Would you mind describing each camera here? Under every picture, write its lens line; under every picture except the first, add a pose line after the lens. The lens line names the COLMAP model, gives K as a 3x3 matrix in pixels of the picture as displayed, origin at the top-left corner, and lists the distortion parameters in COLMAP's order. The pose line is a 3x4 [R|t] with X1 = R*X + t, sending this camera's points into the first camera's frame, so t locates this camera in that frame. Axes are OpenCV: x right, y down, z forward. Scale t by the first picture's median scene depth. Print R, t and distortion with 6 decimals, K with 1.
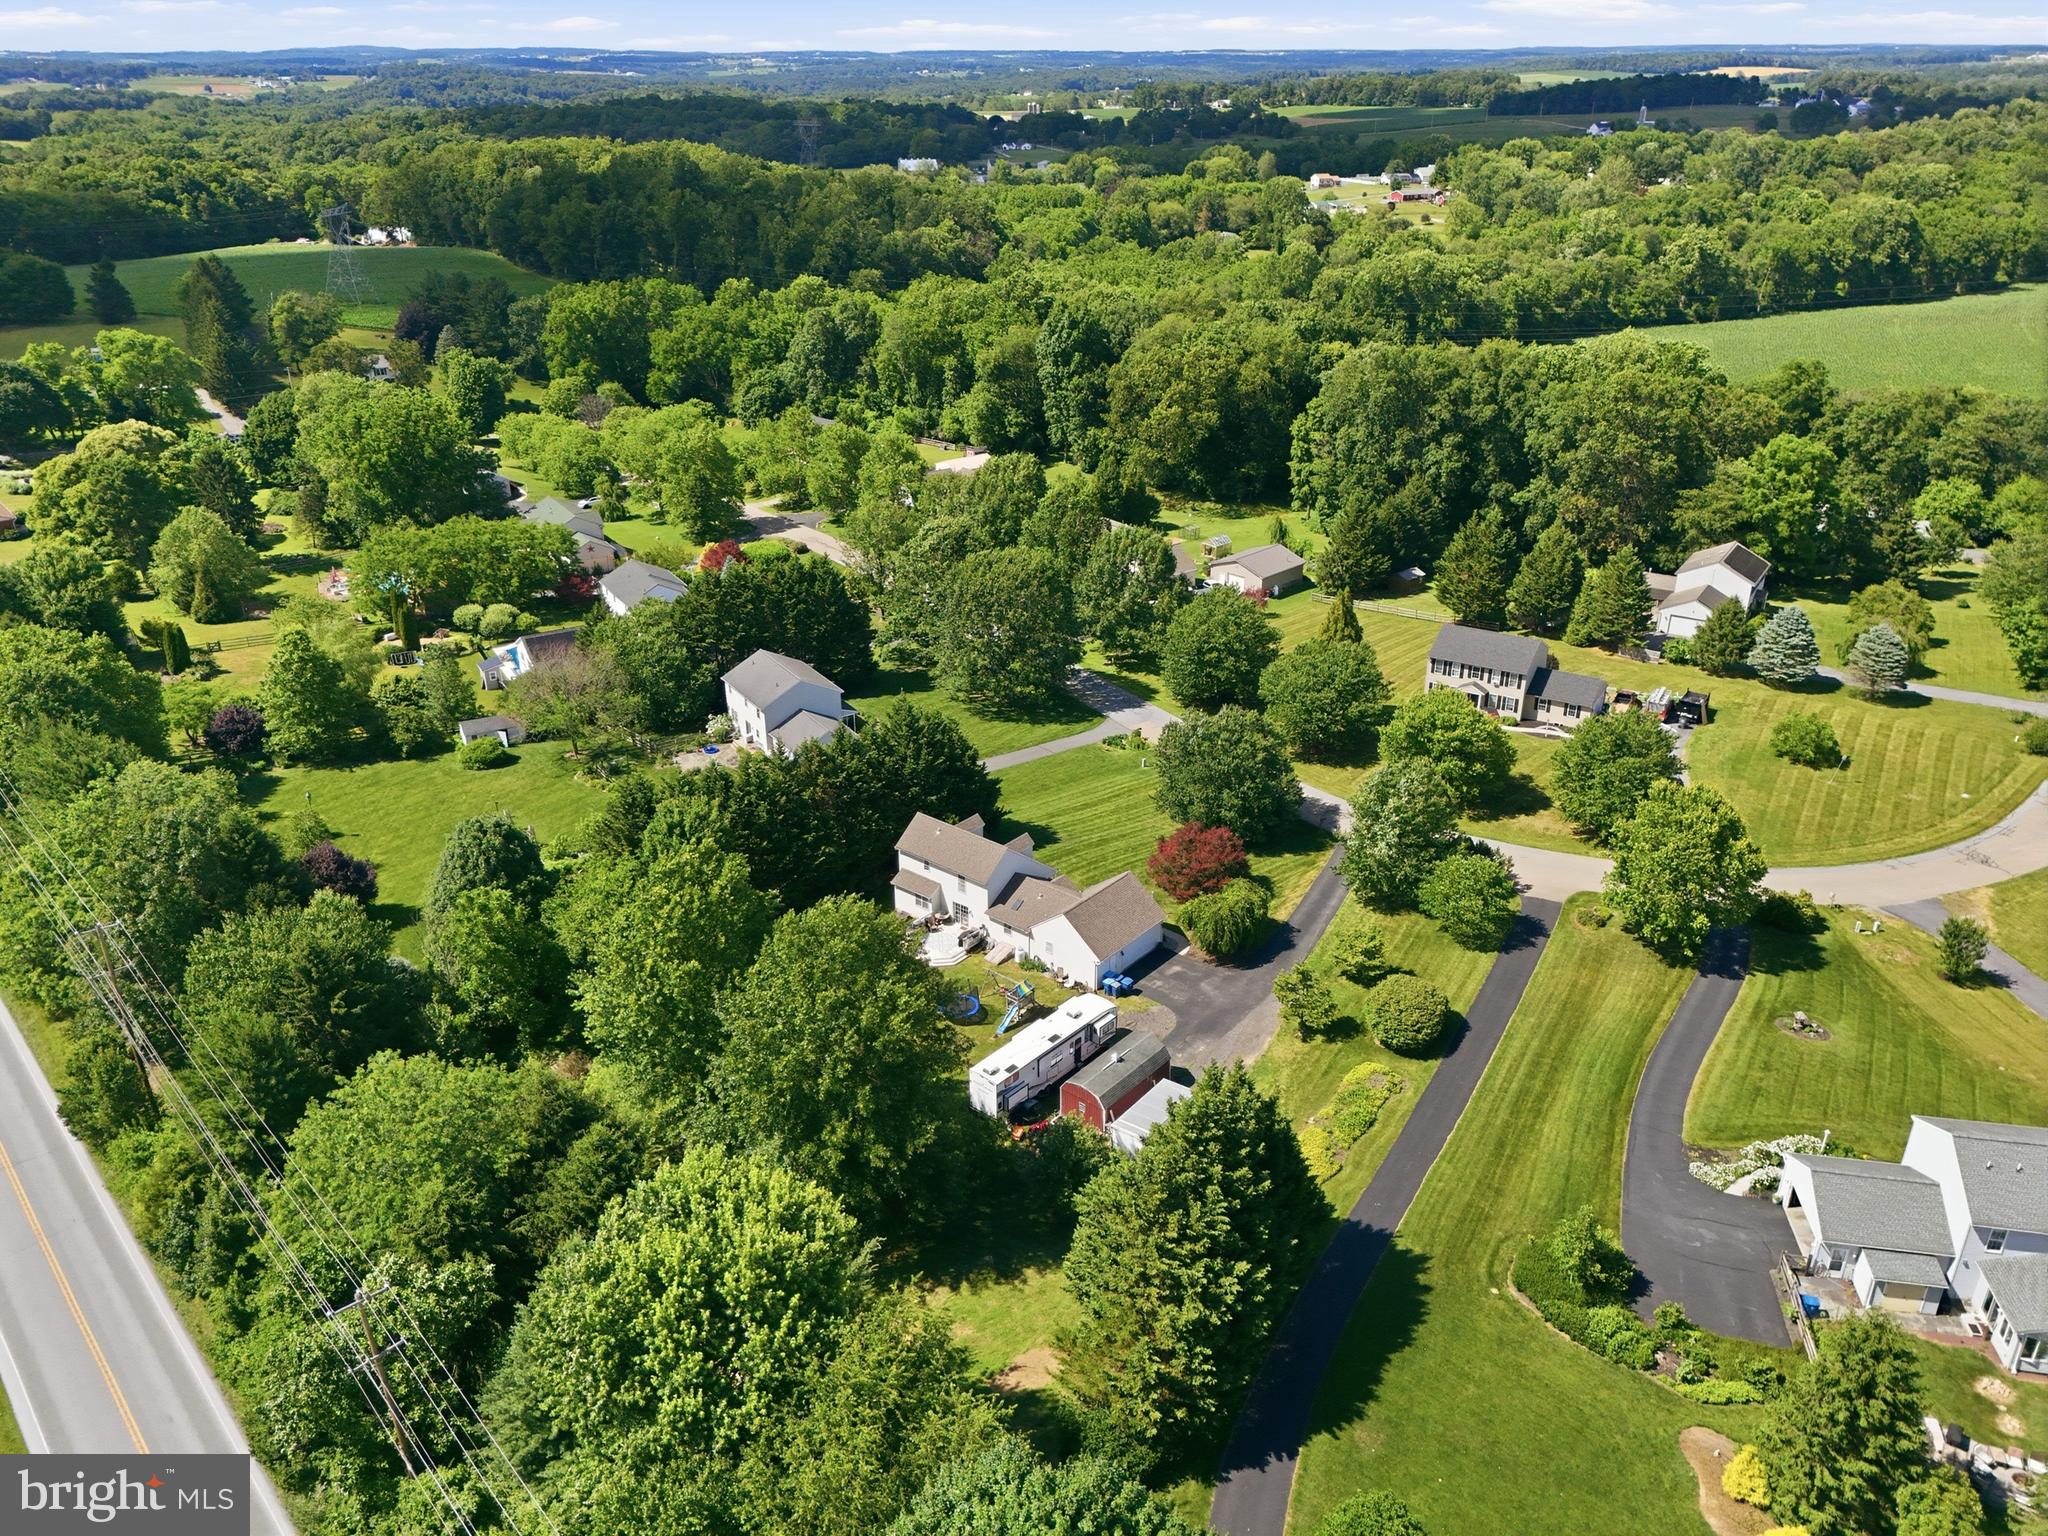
lens RADIAL K [[1499.9, 0, 1032.8], [0, 1499.9, 769.9], [0, 0, 1]] dist [0.079659, -0.074544]
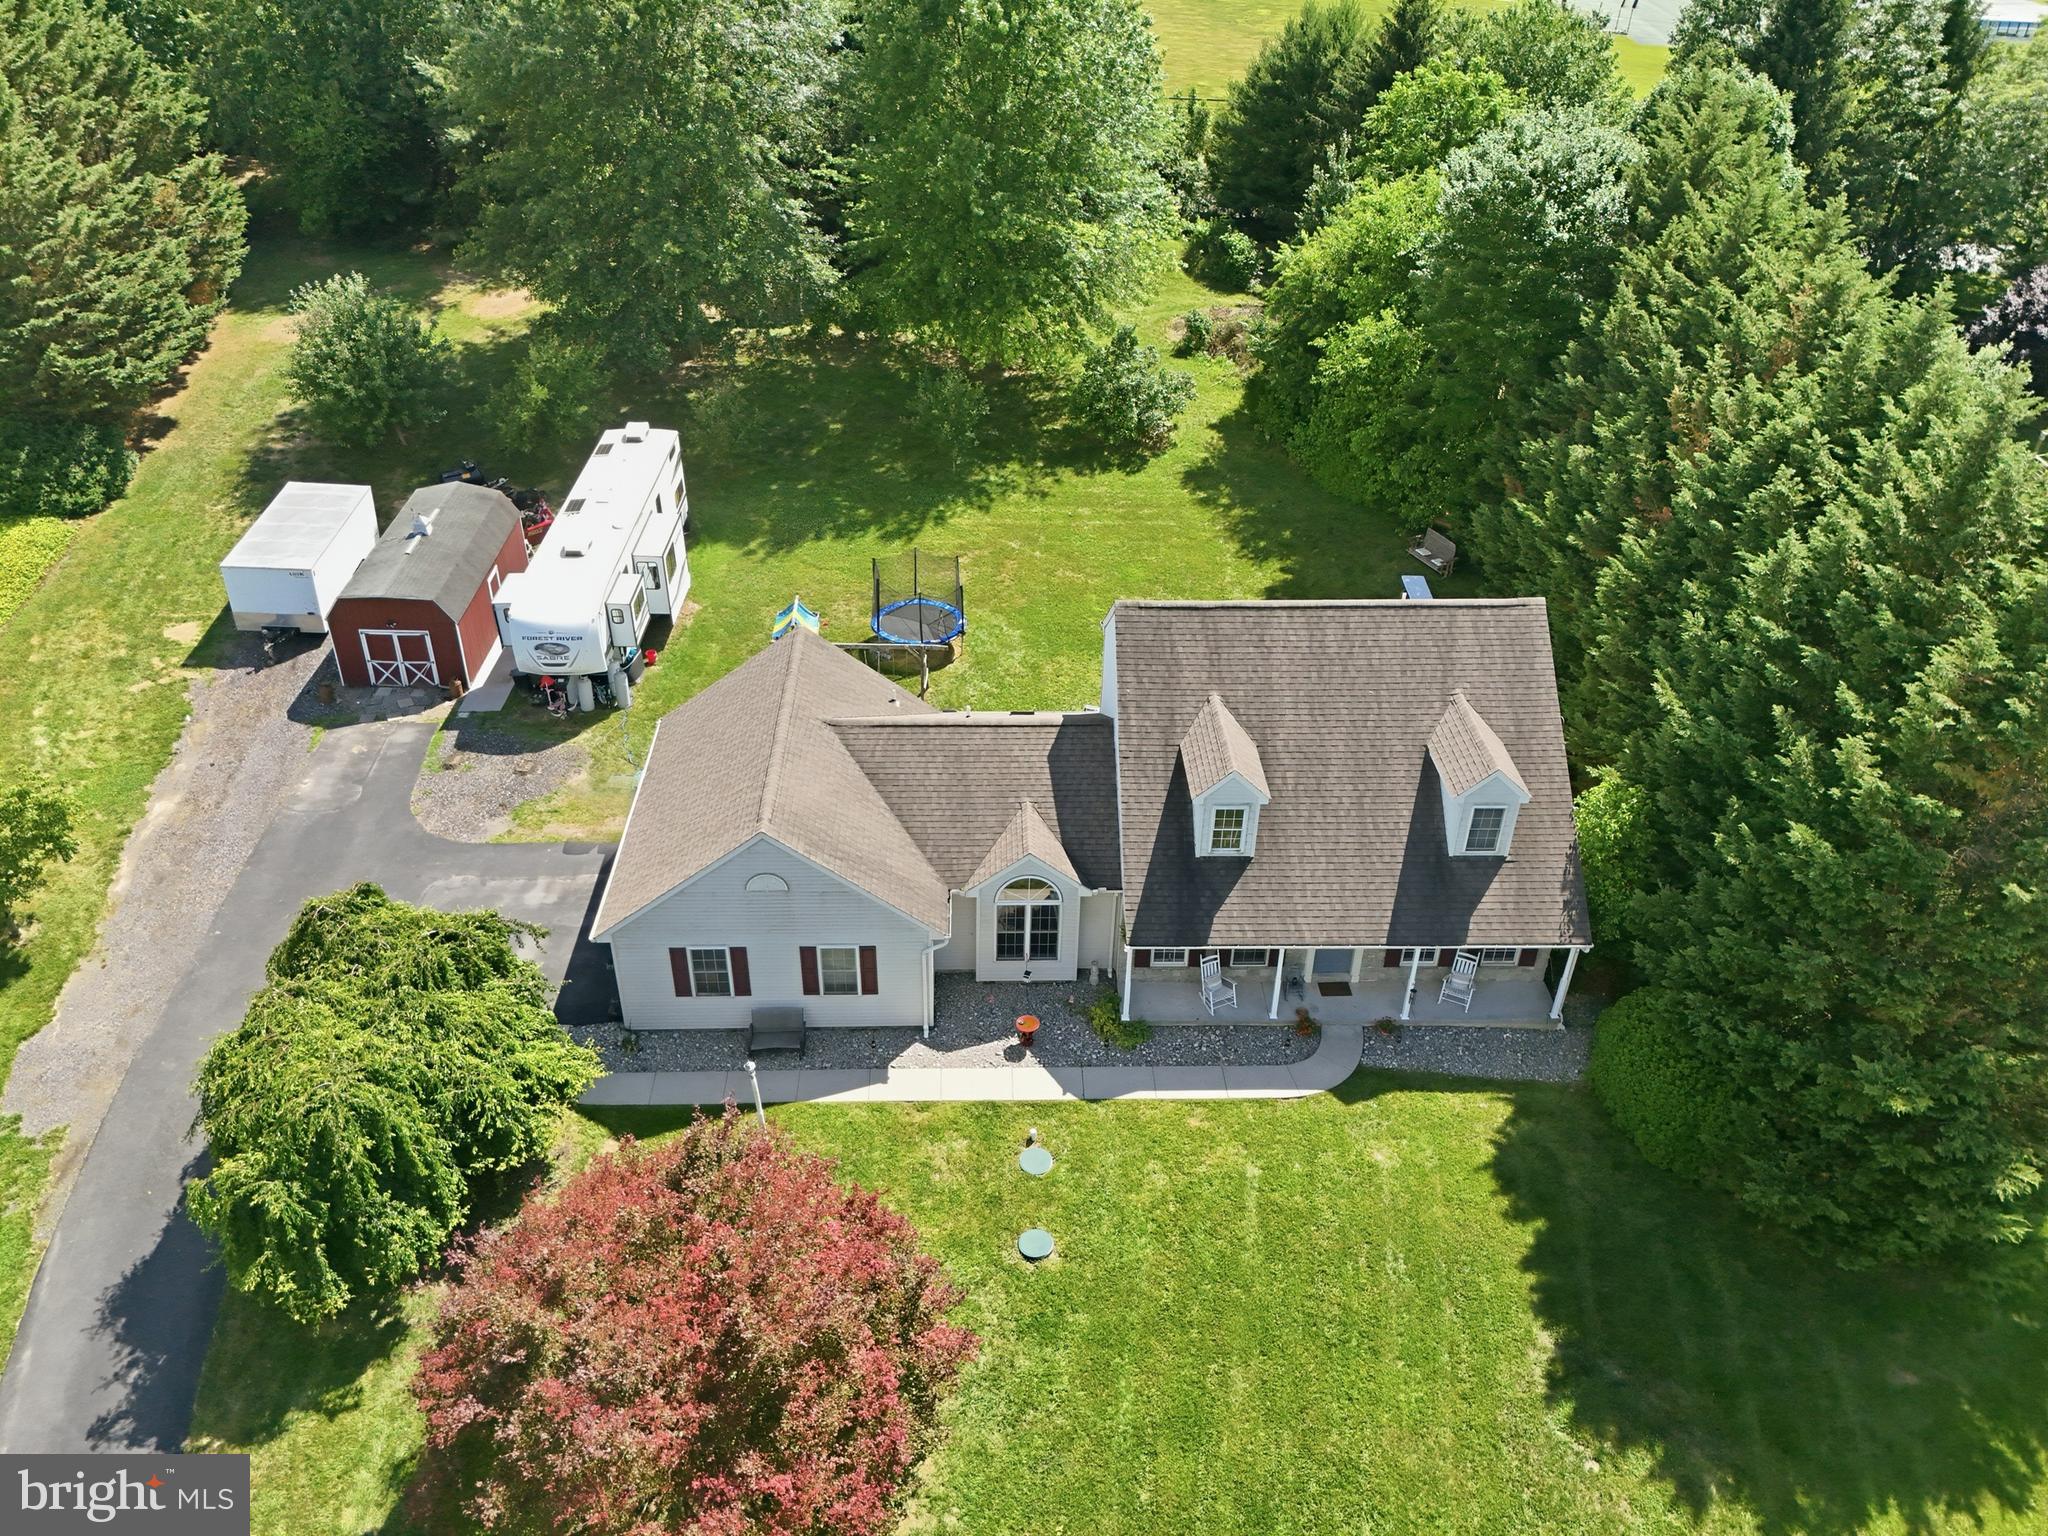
lens RADIAL K [[1499.9, 0, 1032.8], [0, 1499.9, 769.9], [0, 0, 1]] dist [0.079659, -0.074544]
pose [[-0.746549, 0.370150, -0.552859, 0.172251], [-0.293488, 0.562528, 0.772934, -0.153314], [0.597101, 0.739291, -0.311320, 1.137491]]
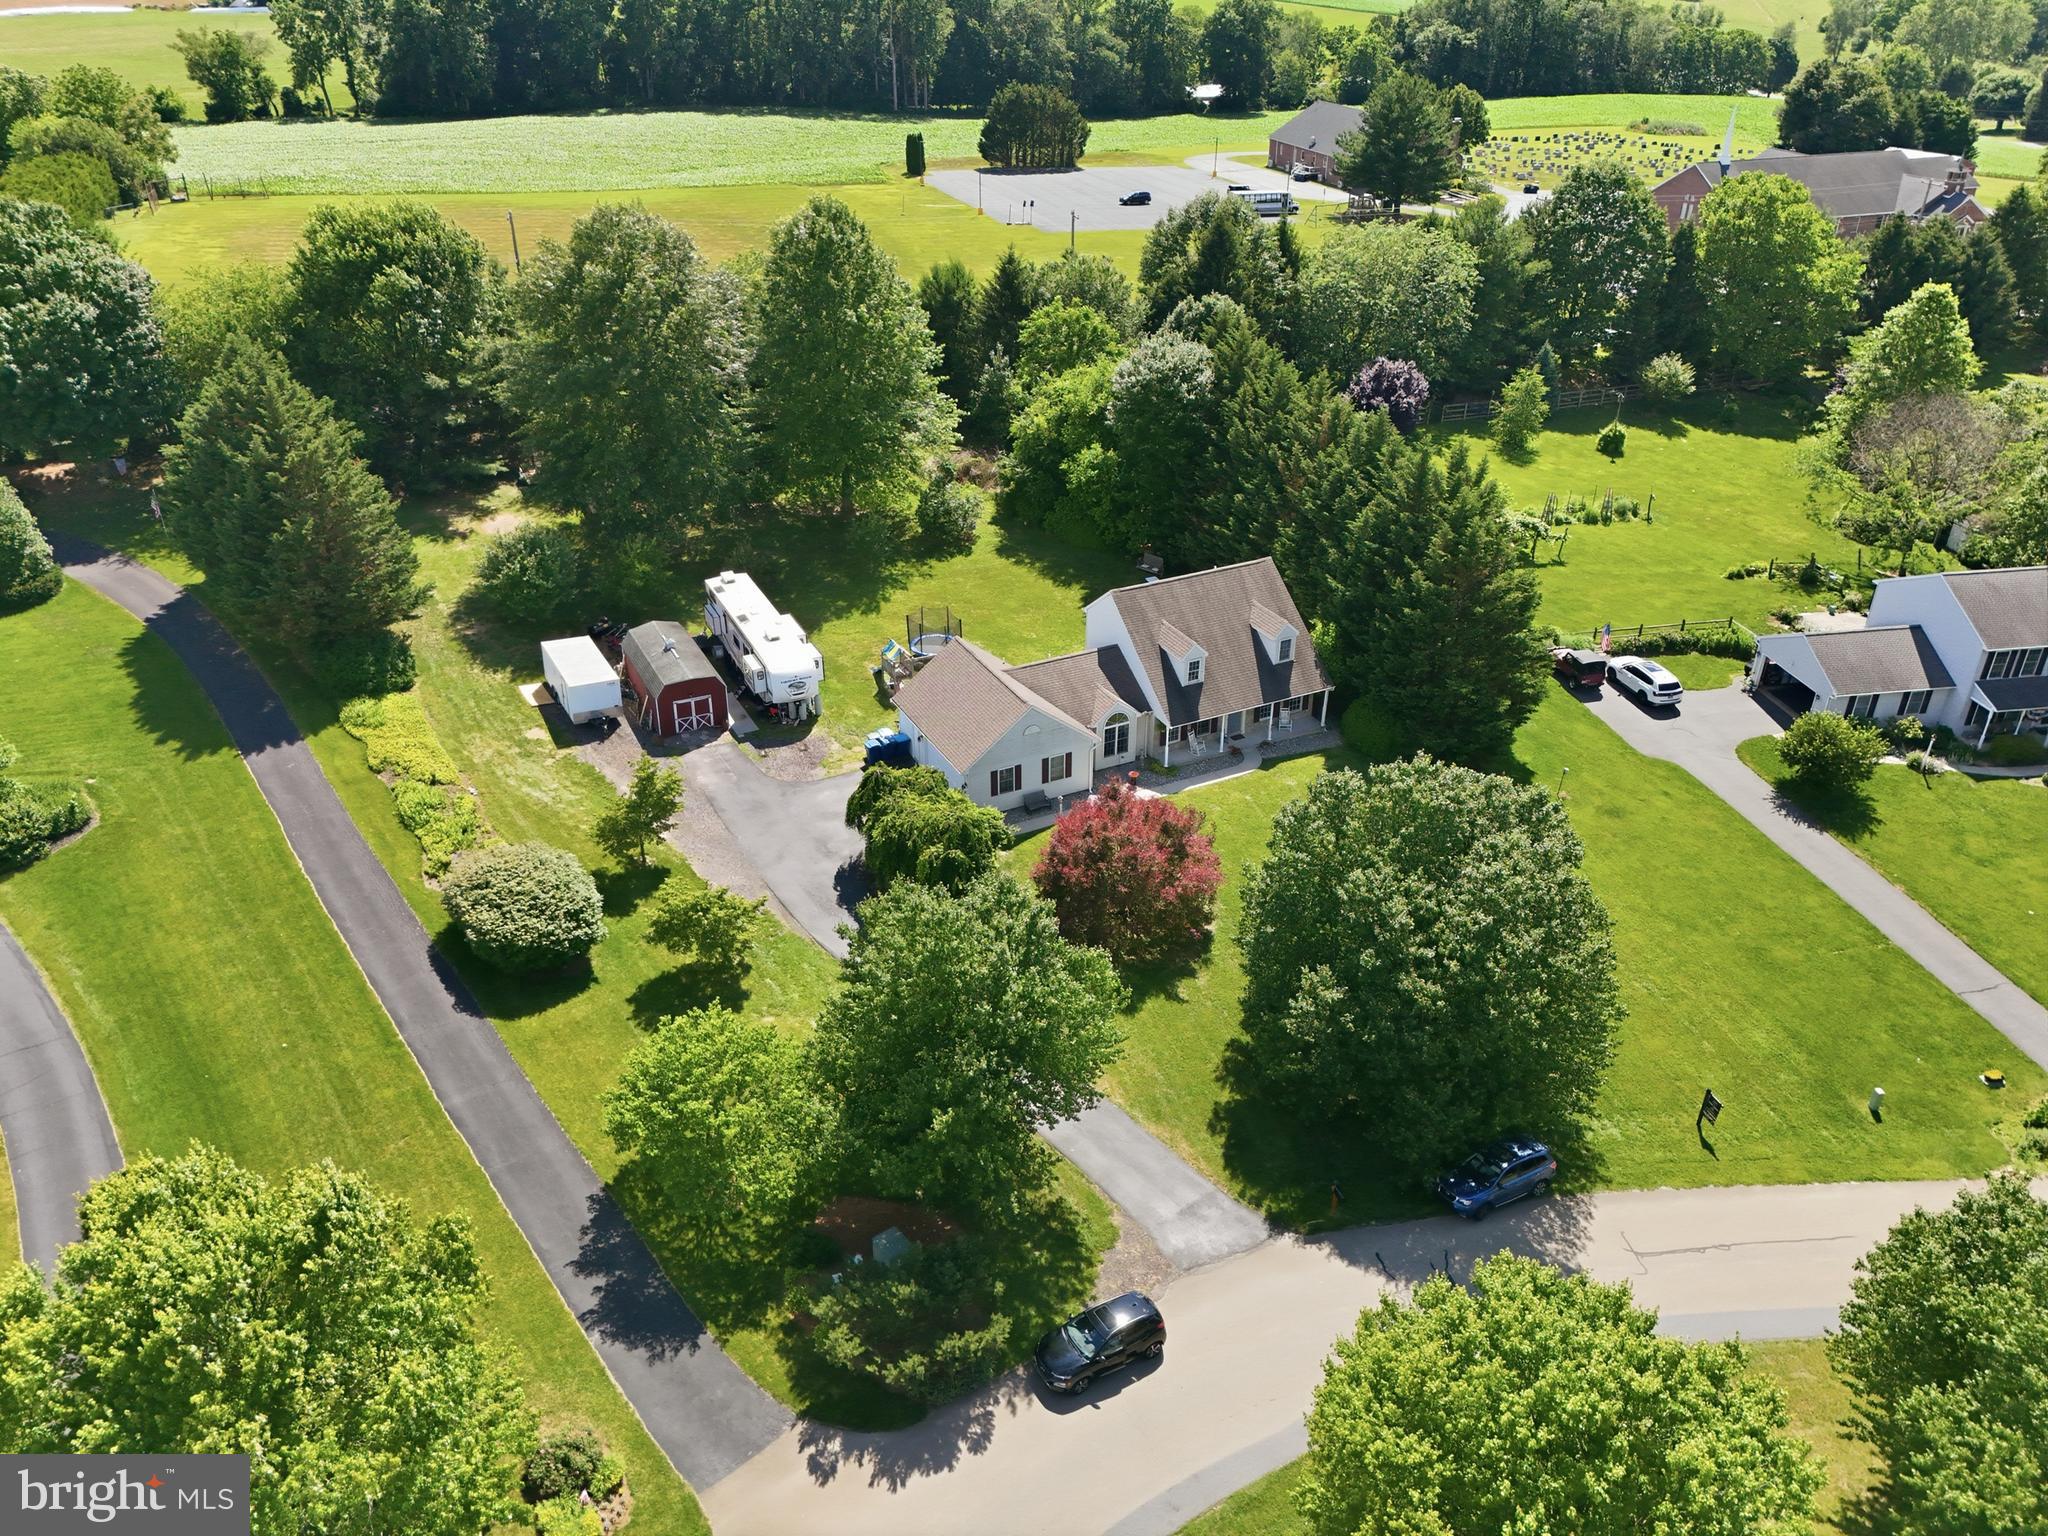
lens RADIAL K [[1476.9, 0, 1029.2], [0, 1476.9, 815.8], [0, 0, 1]] dist [0.070483, -0.072799]
pose [[-0.398126, 0.486666, -0.777593, 0.554900], [-0.387793, 0.678912, 0.623455, -0.272947], [0.831331, 0.549759, -0.081567, 1.108090]]
